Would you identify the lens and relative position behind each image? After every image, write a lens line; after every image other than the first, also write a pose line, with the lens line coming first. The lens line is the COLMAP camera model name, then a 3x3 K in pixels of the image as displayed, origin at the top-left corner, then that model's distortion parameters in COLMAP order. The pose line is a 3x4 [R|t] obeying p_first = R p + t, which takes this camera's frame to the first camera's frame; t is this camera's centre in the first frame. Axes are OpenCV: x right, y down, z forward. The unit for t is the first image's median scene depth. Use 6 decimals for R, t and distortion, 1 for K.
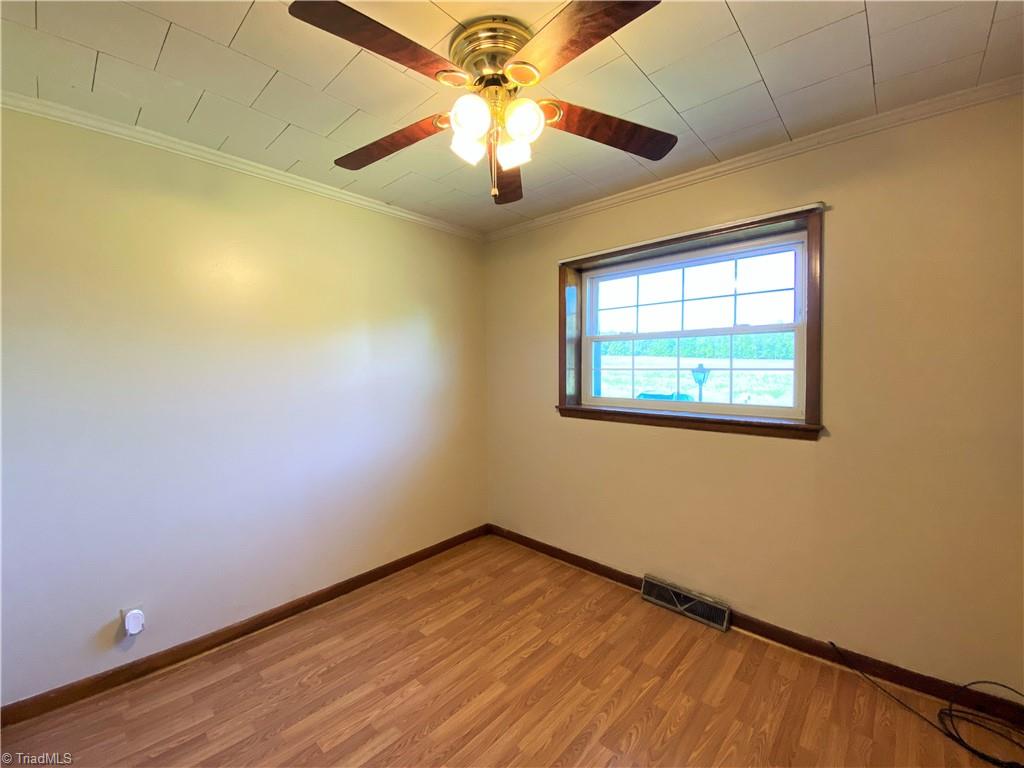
lens RADIAL K [[419.3, 0, 510.2], [0, 419.3, 379.4], [0, 0, 1]] dist [0.018461, -0.018073]
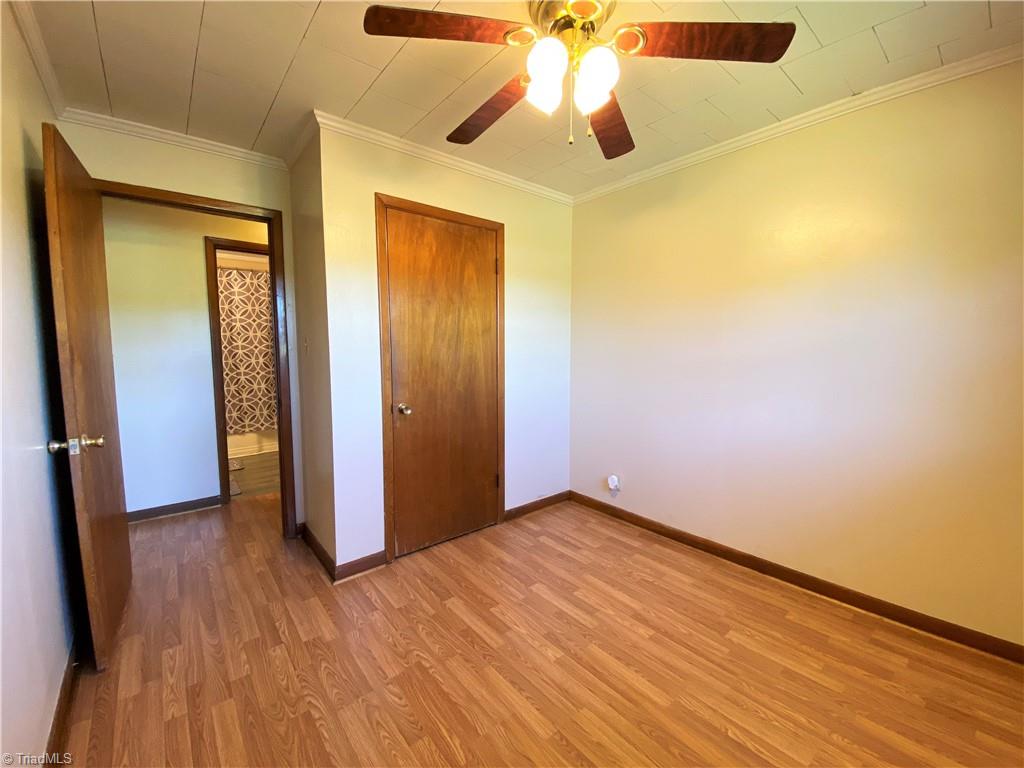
lens RADIAL K [[419.3, 0, 510.2], [0, 419.3, 379.4], [0, 0, 1]] dist [0.018461, -0.018073]
pose [[-0.124854, 0.087810, -0.988282, 0.751766], [-0.031449, 0.995225, 0.092400, 0.020185], [0.991677, 0.042617, -0.121496, 0.731053]]
